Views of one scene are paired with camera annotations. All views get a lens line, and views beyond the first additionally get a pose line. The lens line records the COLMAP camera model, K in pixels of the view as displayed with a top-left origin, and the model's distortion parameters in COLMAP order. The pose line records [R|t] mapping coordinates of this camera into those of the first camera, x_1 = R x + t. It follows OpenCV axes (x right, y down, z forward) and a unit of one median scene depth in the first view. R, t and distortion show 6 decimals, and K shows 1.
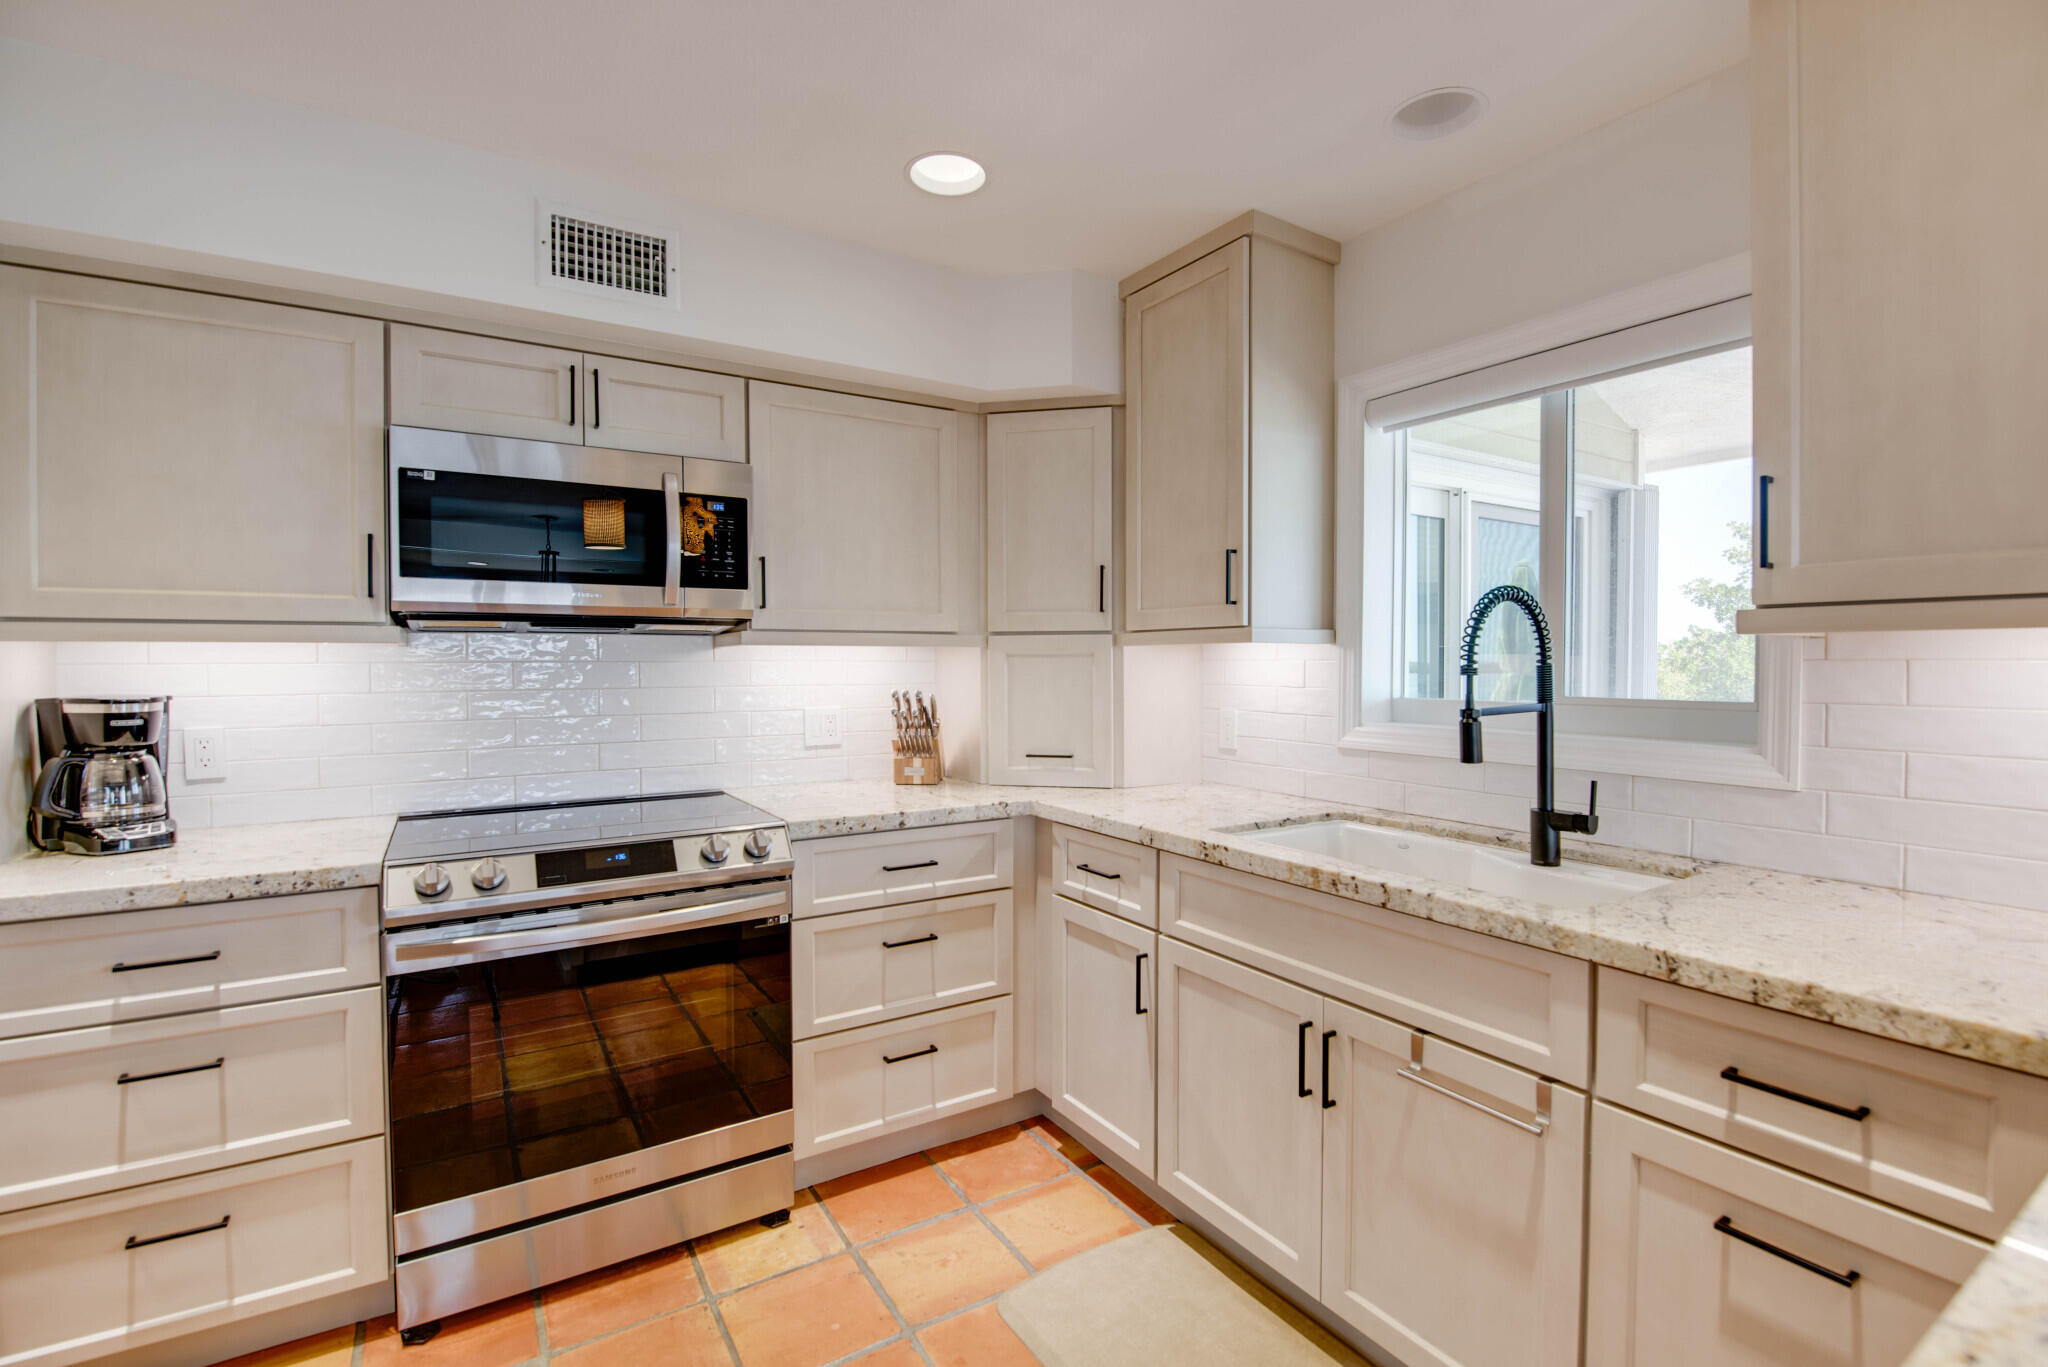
lens RADIAL K [[906.6, 0, 1026.4], [0, 906.6, 671.7], [0, 0, 1]] dist [-0.012675, -0.001219]
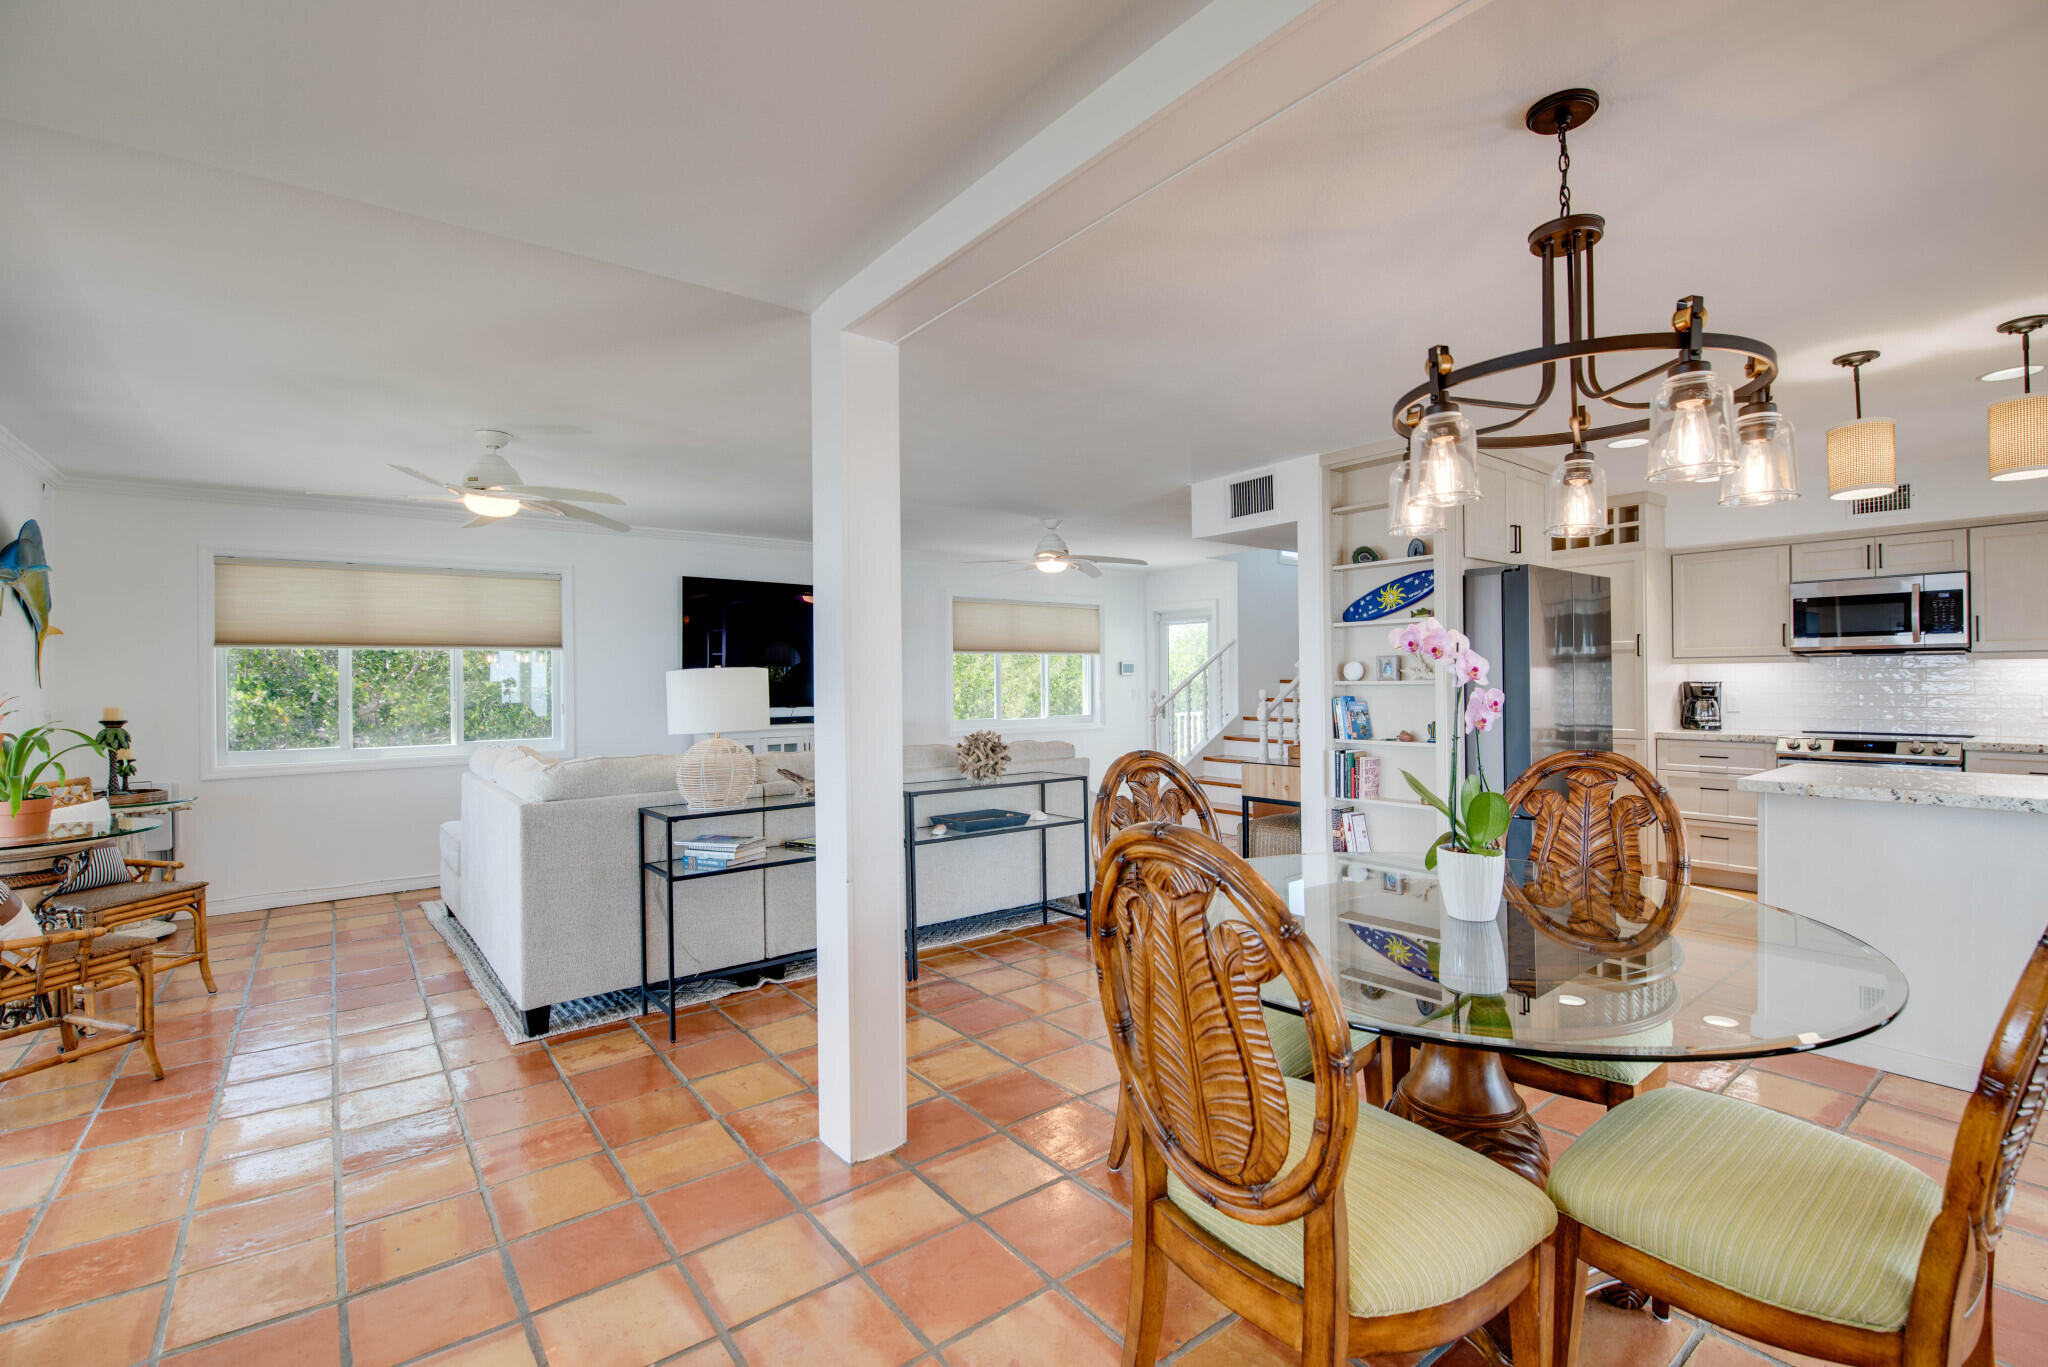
lens RADIAL K [[906.6, 0, 1033.1], [0, 906.6, 685.6], [0, 0, 1]] dist [-0.012675, -0.001219]
pose [[0.090836, -0.000635, -0.995866, 1.635071], [-0.001797, 0.999998, -0.000802, 0.040438], [0.995864, 0.001862, 0.090834, -1.400100]]
